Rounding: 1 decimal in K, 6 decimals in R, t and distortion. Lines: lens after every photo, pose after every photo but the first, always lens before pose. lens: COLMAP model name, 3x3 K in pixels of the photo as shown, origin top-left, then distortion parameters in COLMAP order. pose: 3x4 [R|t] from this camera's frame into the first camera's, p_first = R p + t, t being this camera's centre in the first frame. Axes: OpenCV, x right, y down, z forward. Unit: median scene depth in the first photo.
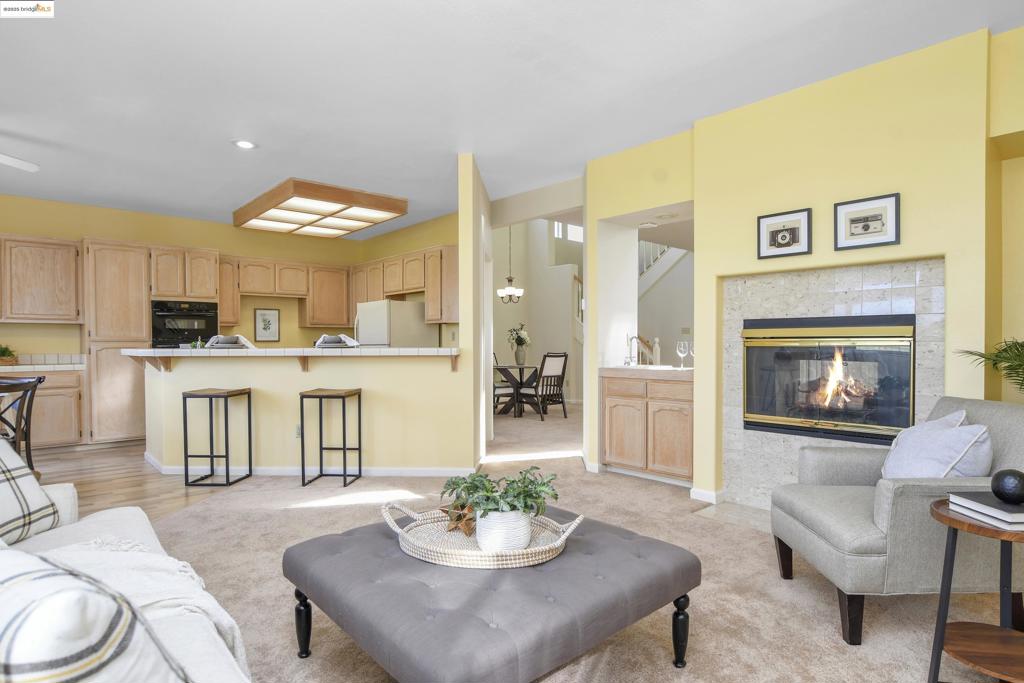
lens RADIAL K [[547.1, 0, 525.1], [0, 547.1, 352.6], [0, 0, 1]] dist [-0.027719, 0.007322]
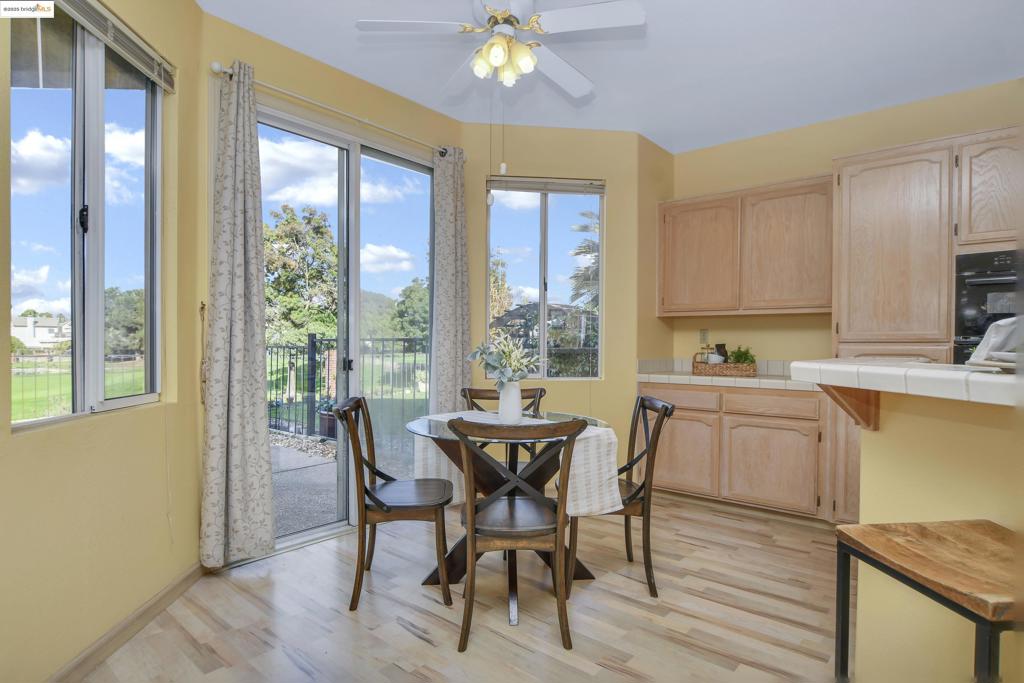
lens RADIAL K [[547.1, 0, 525.1], [0, 547.1, 352.6], [0, 0, 1]] dist [-0.027719, 0.007322]
pose [[0.123582, 0.021032, -0.992111, -0.282091], [-0.024928, 0.999526, 0.018084, -0.011509], [0.992021, 0.022496, 0.124047, 0.595798]]
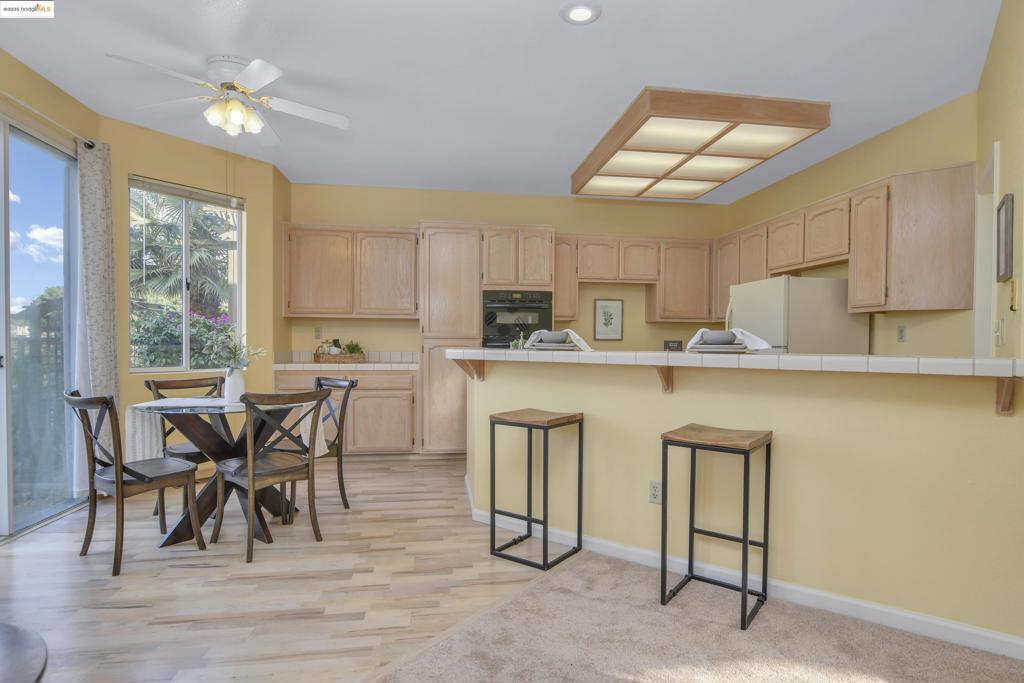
lens RADIAL K [[547.1, 0, 525.1], [0, 547.1, 352.6], [0, 0, 1]] dist [-0.027719, 0.007322]
pose [[0.829730, 0.021139, -0.557764, -0.163015], [-0.020365, 0.999764, 0.007597, -0.007195], [0.557793, 0.005055, 0.829965, 0.340665]]
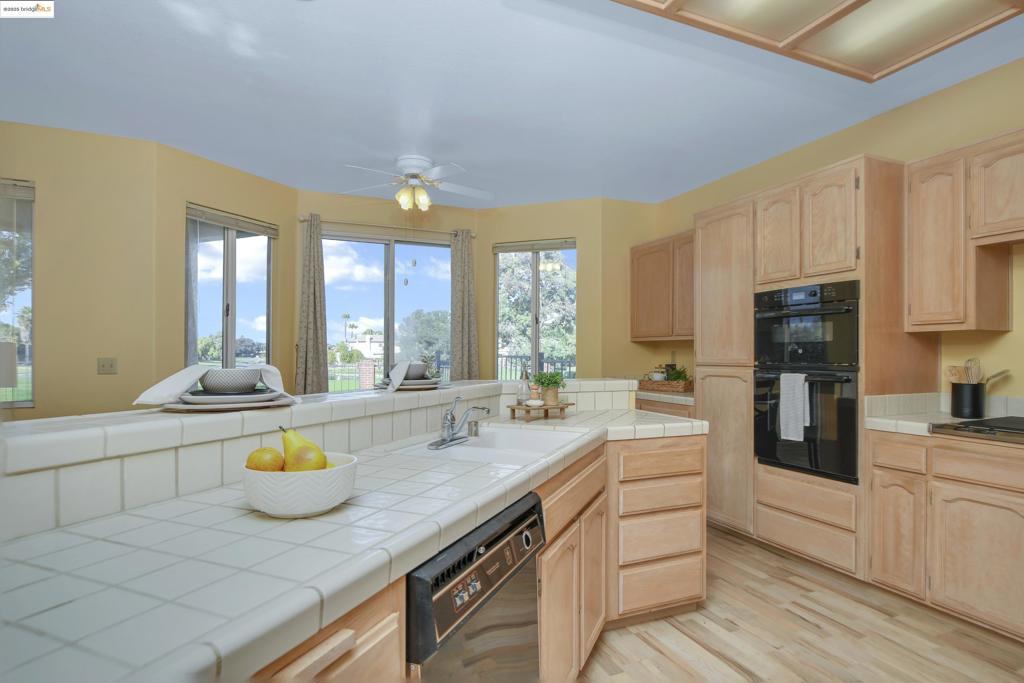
lens RADIAL K [[547.1, 0, 525.1], [0, 547.1, 352.6], [0, 0, 1]] dist [-0.027719, 0.007322]
pose [[-0.342163, 0.002731, -0.939636, -0.083886], [-0.018333, 0.999786, 0.009582, -0.038011], [0.939462, 0.020505, -0.342040, 1.012888]]
